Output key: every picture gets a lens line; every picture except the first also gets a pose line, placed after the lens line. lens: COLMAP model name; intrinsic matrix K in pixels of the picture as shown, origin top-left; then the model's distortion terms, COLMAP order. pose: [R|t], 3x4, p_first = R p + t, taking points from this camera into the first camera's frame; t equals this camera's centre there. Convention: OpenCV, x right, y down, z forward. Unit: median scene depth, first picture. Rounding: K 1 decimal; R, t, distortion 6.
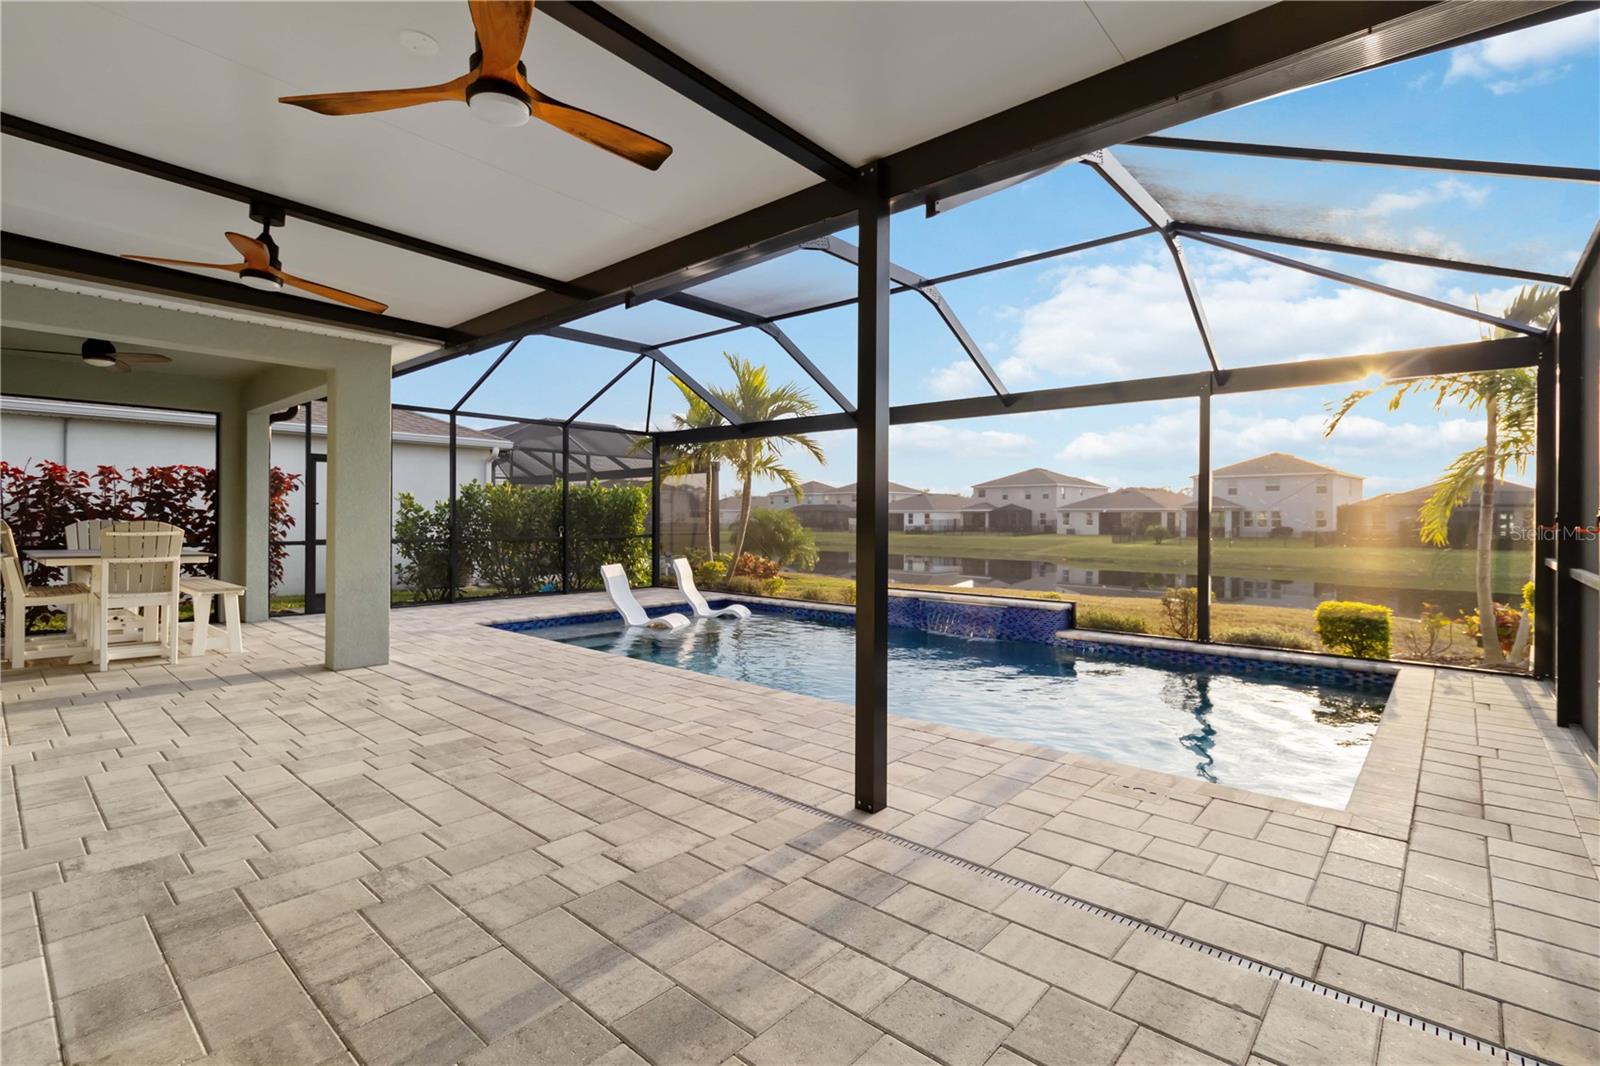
lens RADIAL K [[746.6, 0, 797.8], [0, 746.6, 528.1], [0, 0, 1]] dist [0.005540, -0.001499]
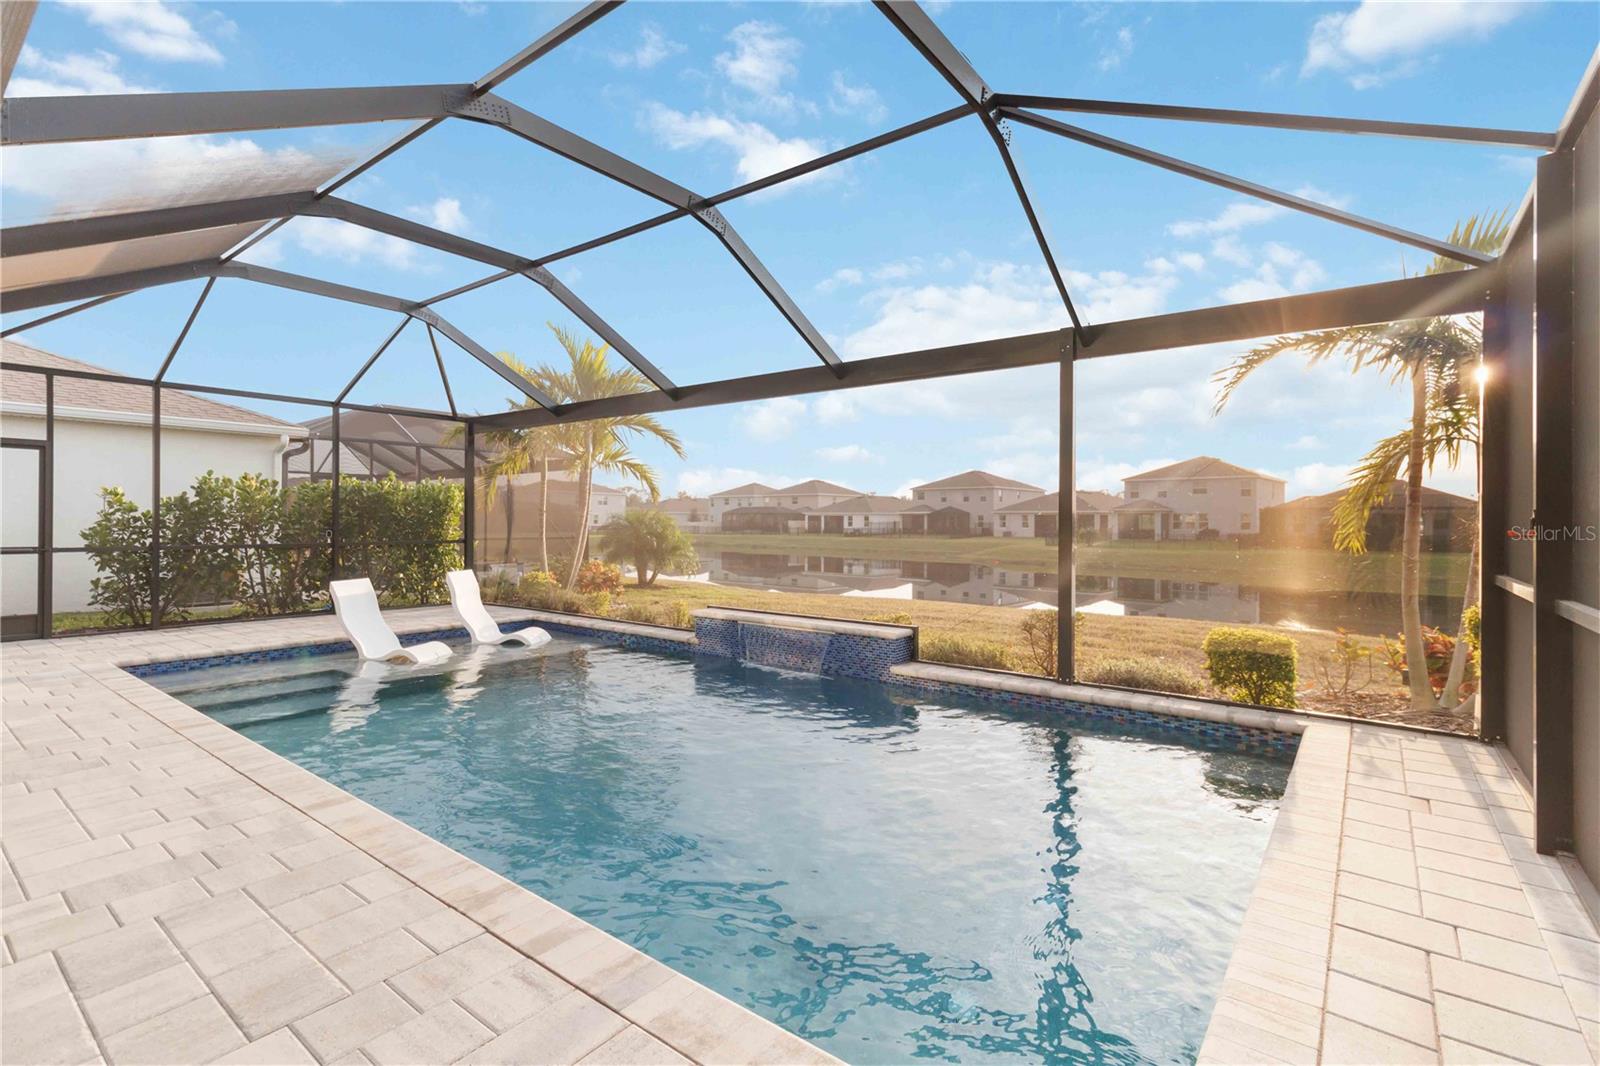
lens RADIAL K [[746.6, 0, 799.2], [0, 746.6, 526.9], [0, 0, 1]] dist [0.005540, -0.001499]
pose [[0.997580, -0.000229, 0.069535, 0.160139], [0.000570, 0.999988, -0.004881, -0.001918], [-0.069533, 0.004908, 0.997568, 0.187909]]
